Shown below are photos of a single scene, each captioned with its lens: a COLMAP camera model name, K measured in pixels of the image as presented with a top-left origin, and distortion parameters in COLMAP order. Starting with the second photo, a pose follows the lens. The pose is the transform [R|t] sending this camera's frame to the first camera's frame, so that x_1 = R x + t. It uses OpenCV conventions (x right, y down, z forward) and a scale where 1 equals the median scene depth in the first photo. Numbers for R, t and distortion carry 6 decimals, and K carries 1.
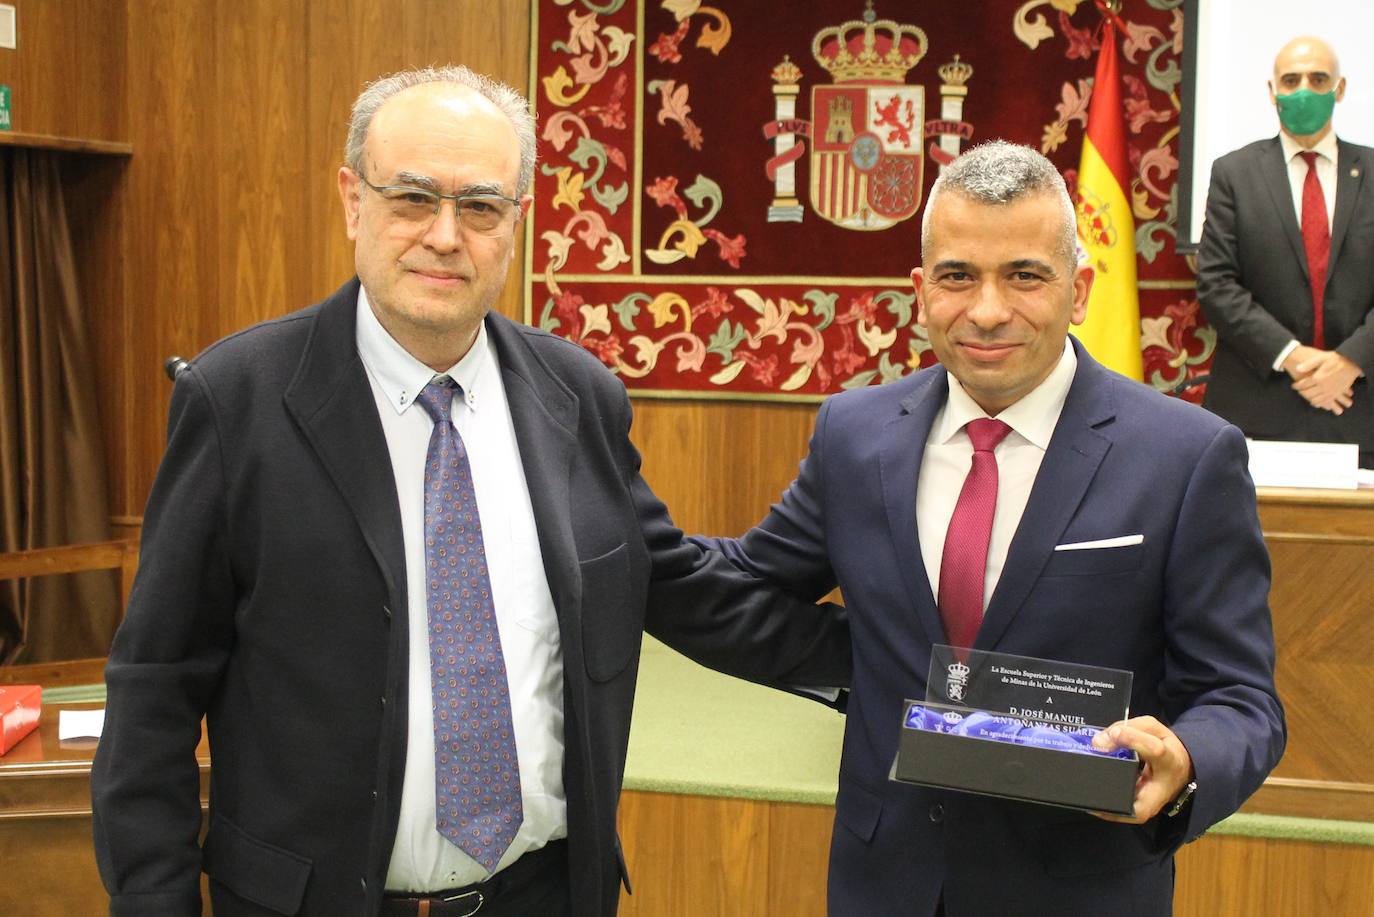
lens RADIAL K [[2188.1, 0, 652.1], [0, 2188.1, 487.8], [0, 0, 1]] dist [-0.056146, 0.069454]
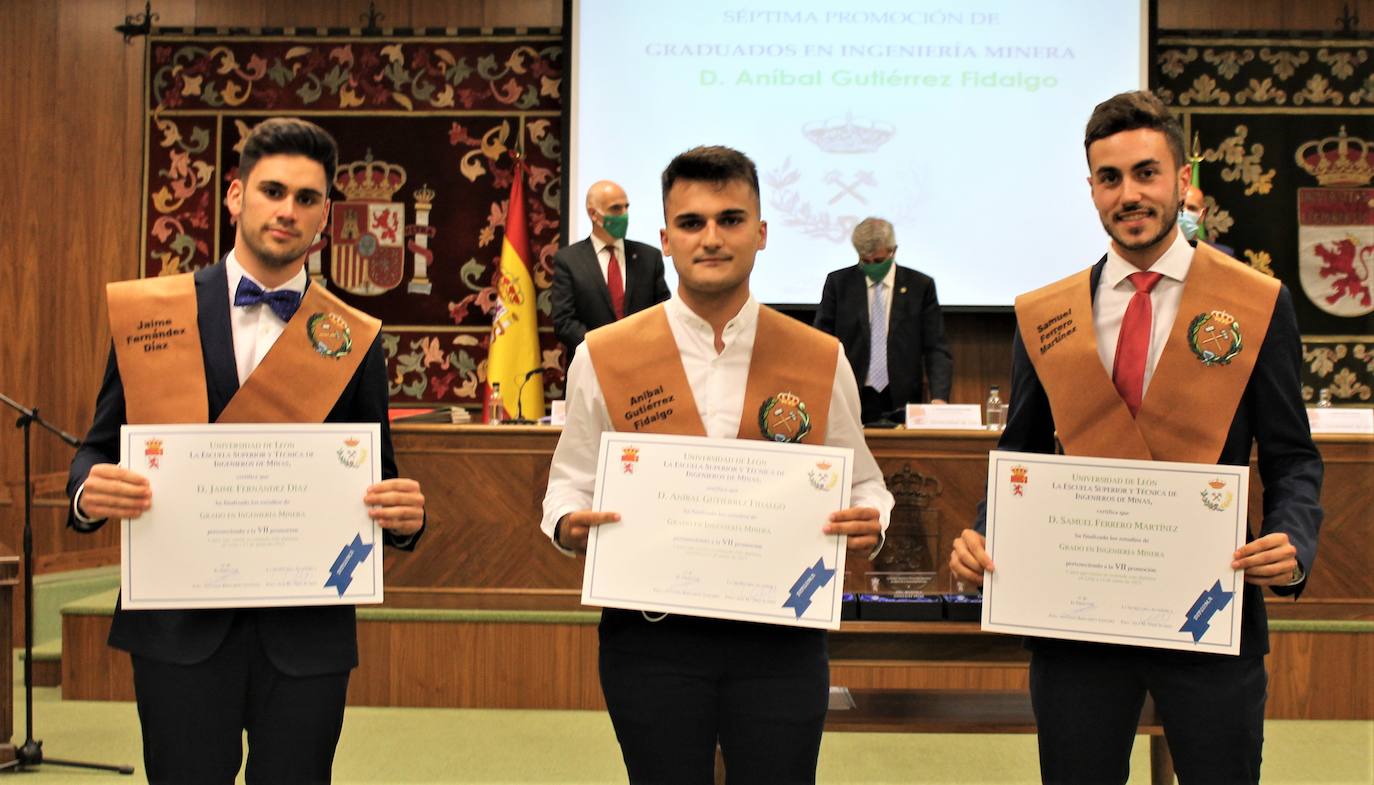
lens RADIAL K [[1904.9, 0, 721.3], [0, 1904.9, 367.7], [0, 0, 1]] dist [-0.107060, 0.182801]
pose [[0.968167, -0.000142, 0.250304, 0.004105], [0.024846, 0.995115, -0.095540, 0.066867], [-0.249068, 0.098718, 0.963442, -0.345963]]
